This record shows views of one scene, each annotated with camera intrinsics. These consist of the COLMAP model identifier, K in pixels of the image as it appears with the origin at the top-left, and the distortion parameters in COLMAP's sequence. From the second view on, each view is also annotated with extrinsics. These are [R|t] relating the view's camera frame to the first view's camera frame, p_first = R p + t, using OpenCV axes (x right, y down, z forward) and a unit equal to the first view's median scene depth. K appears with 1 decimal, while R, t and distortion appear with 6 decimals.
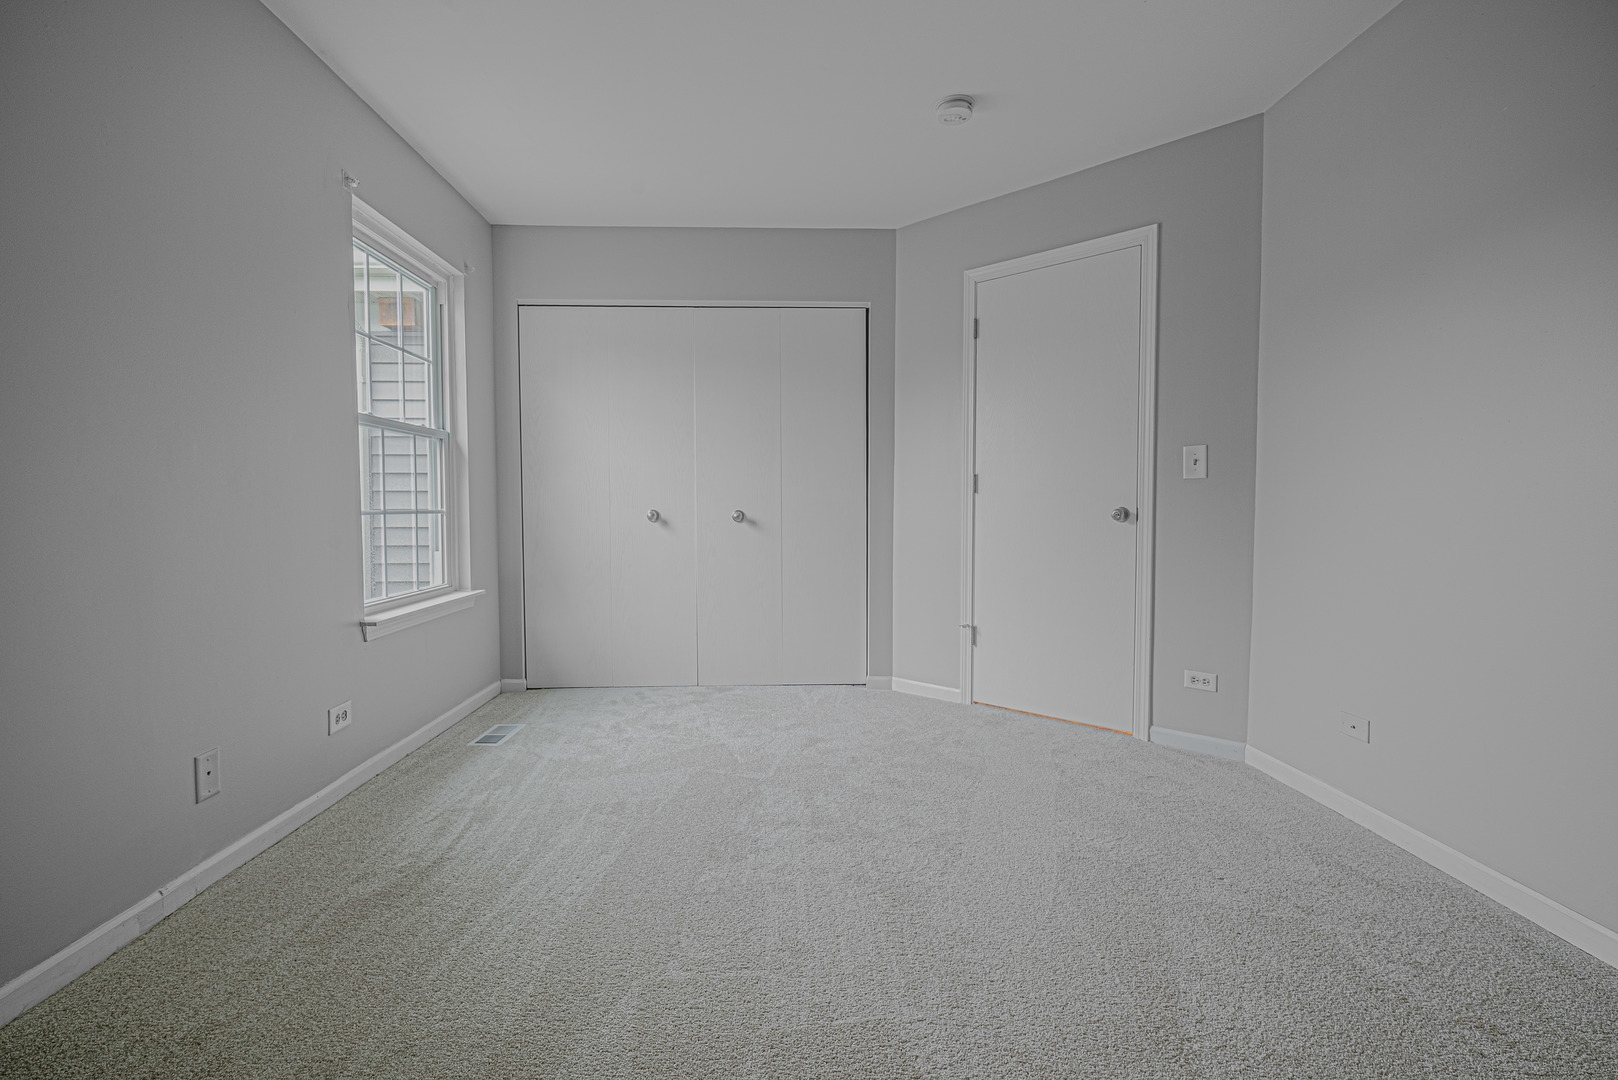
lens RADIAL K [[723.7, 0, 810.0], [0, 723.7, 532.8], [0, 0, 1]] dist [-0.000287, -0.000170]
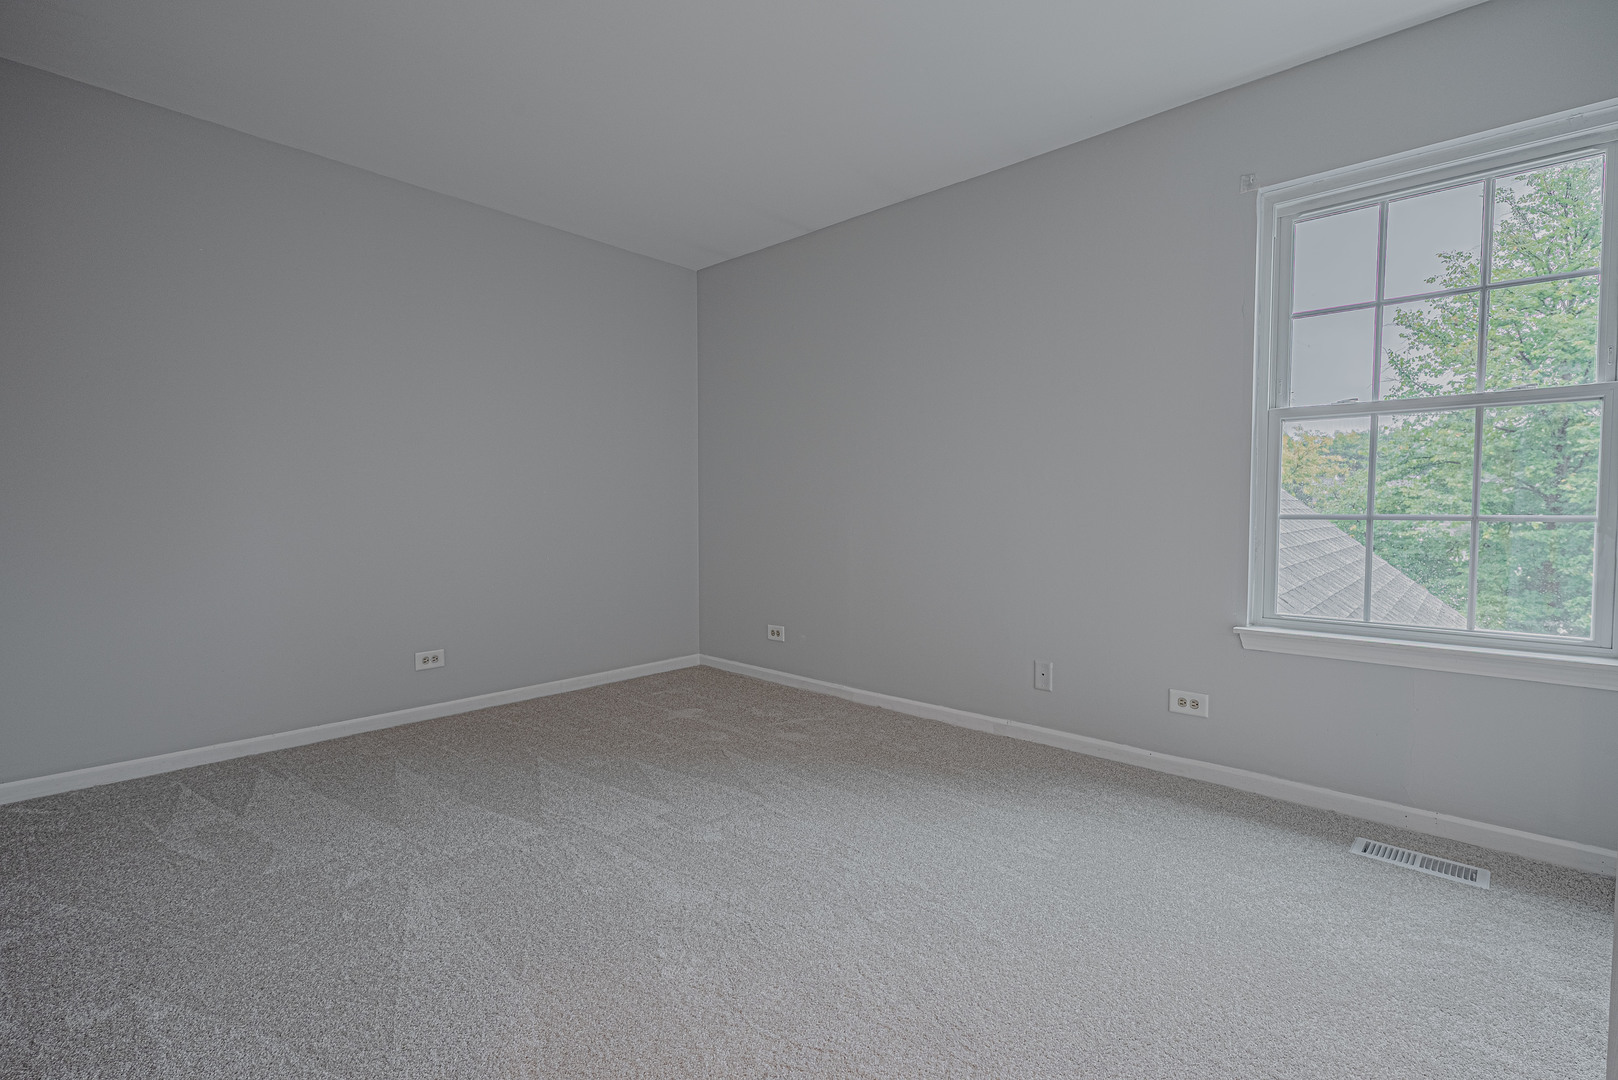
lens RADIAL K [[755.6, 0, 809.0], [0, 755.6, 540.0], [0, 0, 1]] dist [0.000025, -0.000048]
pose [[-0.703214, 0.031703, -0.710271, 0.530887], [-0.028019, 0.996994, 0.072242, -0.052168], [0.710426, 0.070703, -0.700211, 1.341230]]
